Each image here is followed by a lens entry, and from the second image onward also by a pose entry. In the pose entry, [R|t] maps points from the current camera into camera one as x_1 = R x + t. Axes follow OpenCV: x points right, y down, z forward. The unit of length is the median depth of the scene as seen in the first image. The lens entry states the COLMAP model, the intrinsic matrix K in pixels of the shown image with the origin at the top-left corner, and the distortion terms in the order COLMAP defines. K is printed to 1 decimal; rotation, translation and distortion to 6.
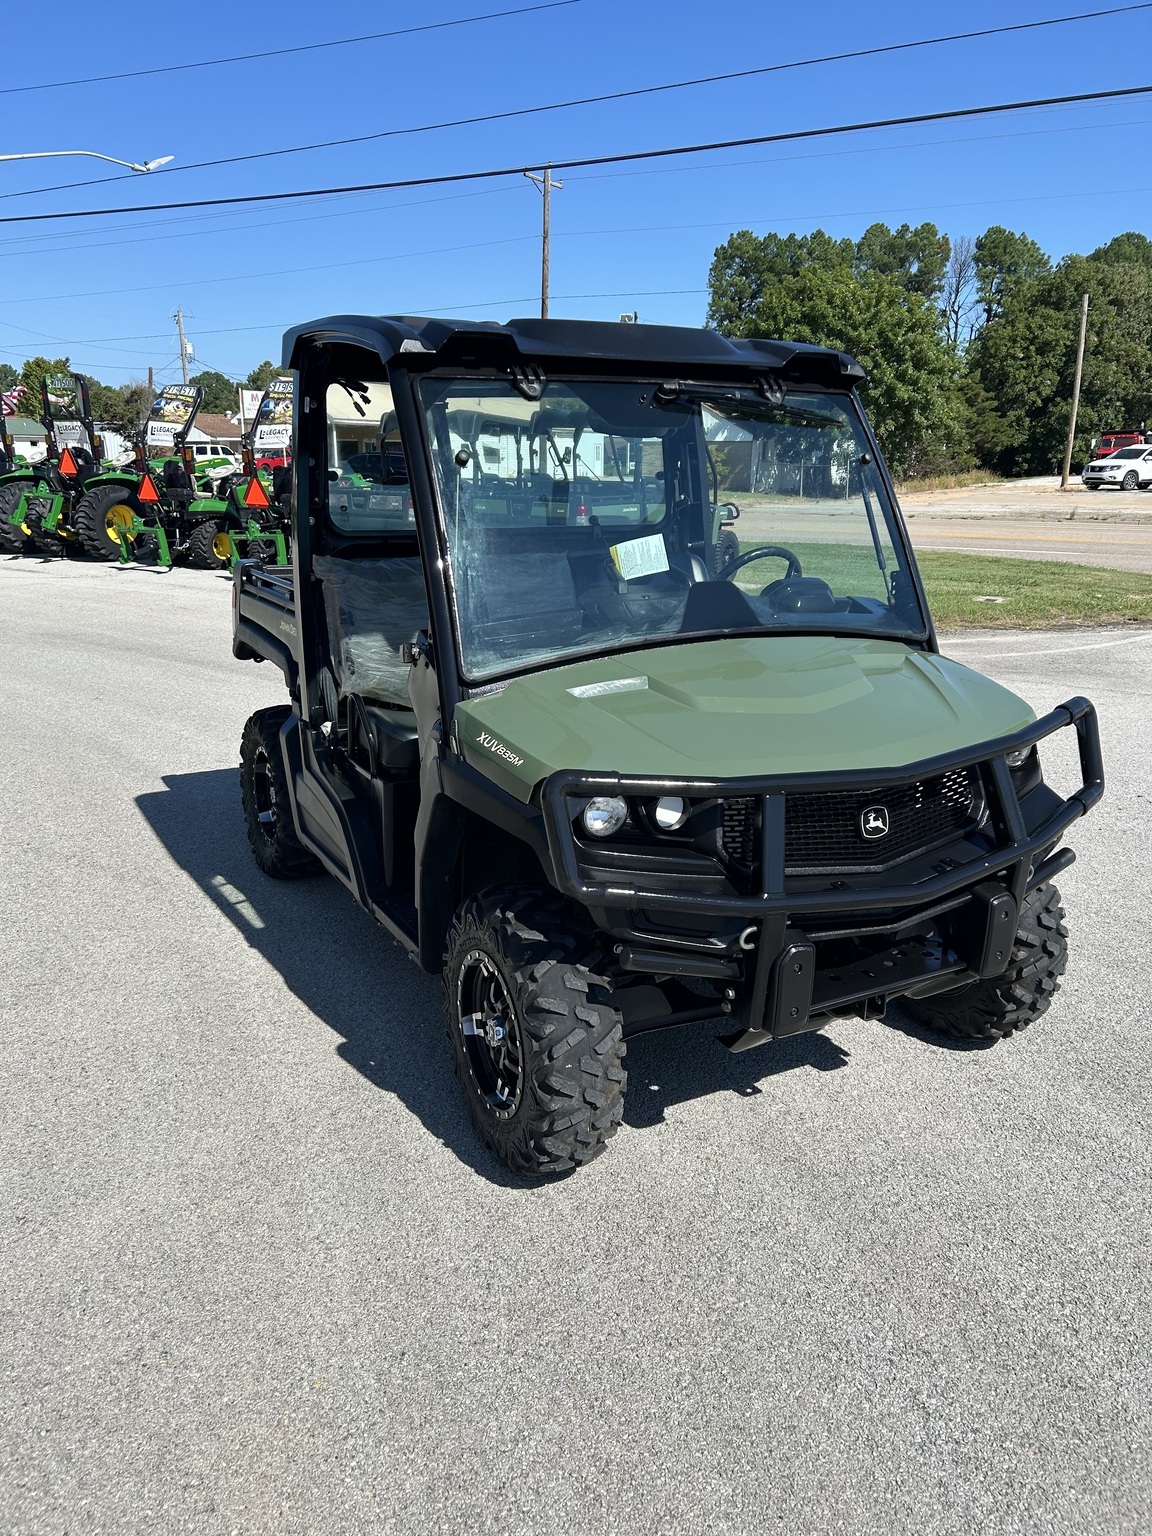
lens RADIAL K [[1180.6, 0, 576.0], [0, 1180.6, 768.0], [0, 0, 1]] dist [0.031784, -0.008468]
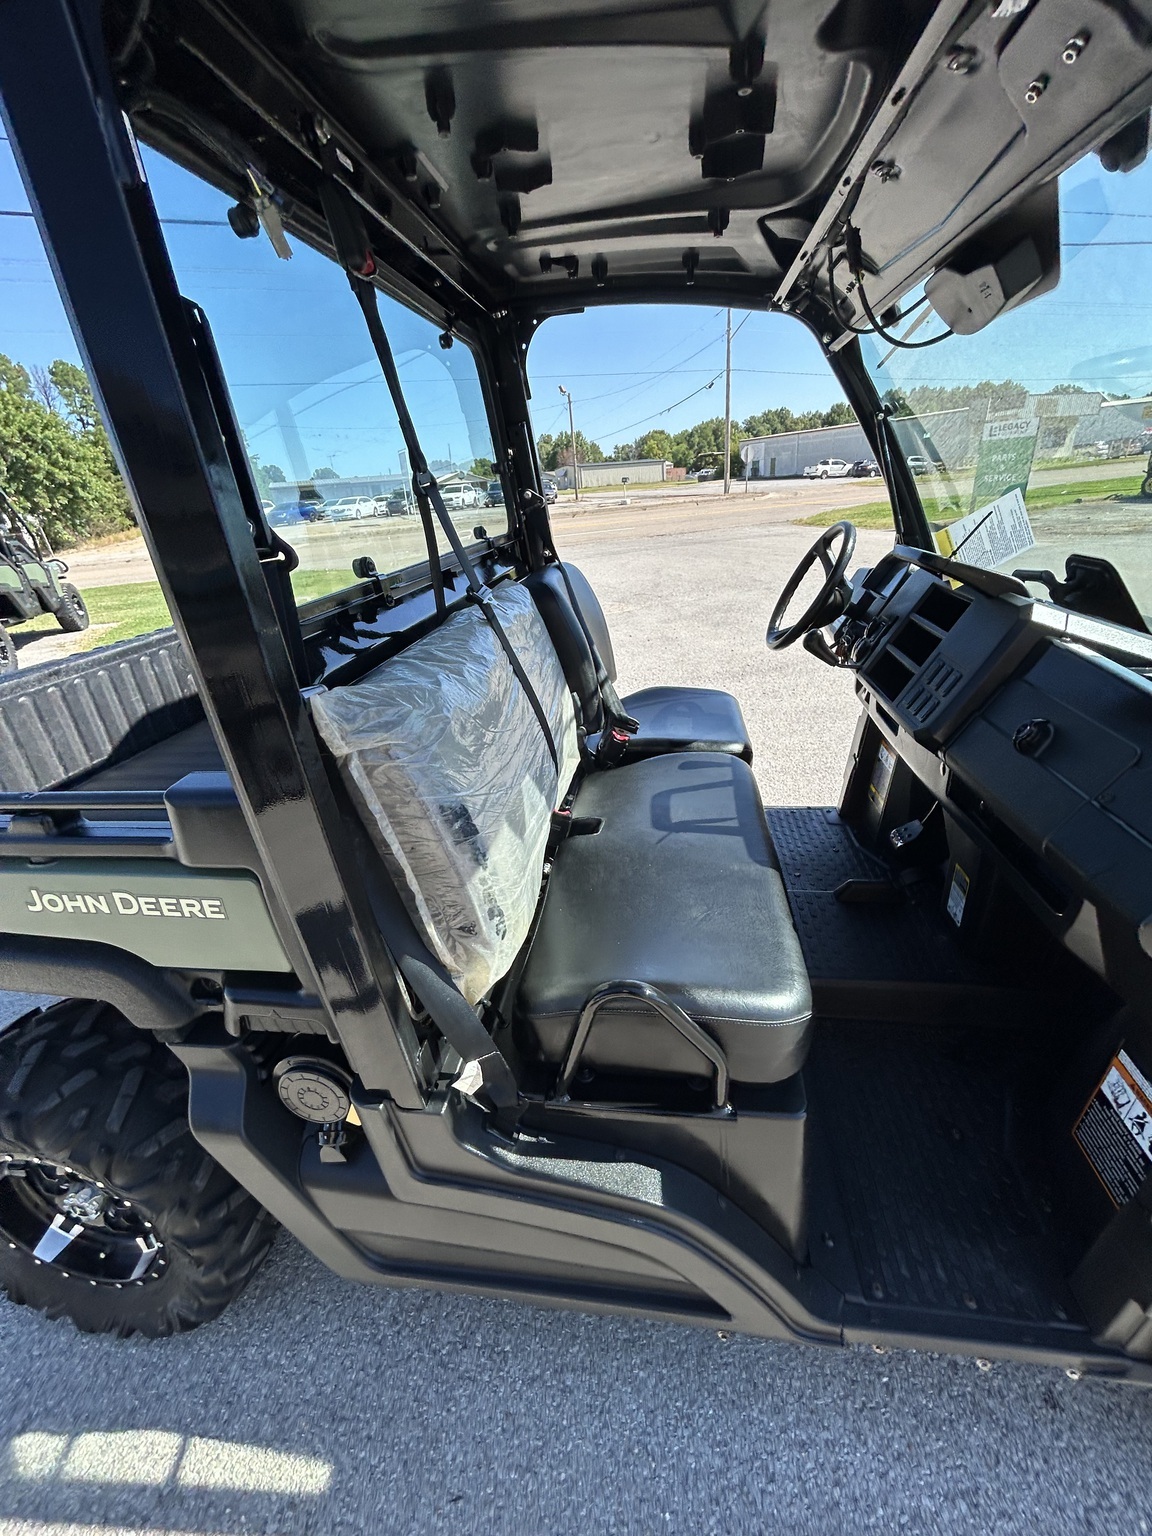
lens RADIAL K [[631.3, 0, 576.0], [0, 631.3, 768.0], [0, 0, 1]] dist [-0.002372, 0.000428]
pose [[0.591960, -0.378081, 0.711785, -0.362666], [0.282256, 0.924465, 0.256311, -0.216434], [-0.754927, 0.049180, 0.653963, 0.968132]]
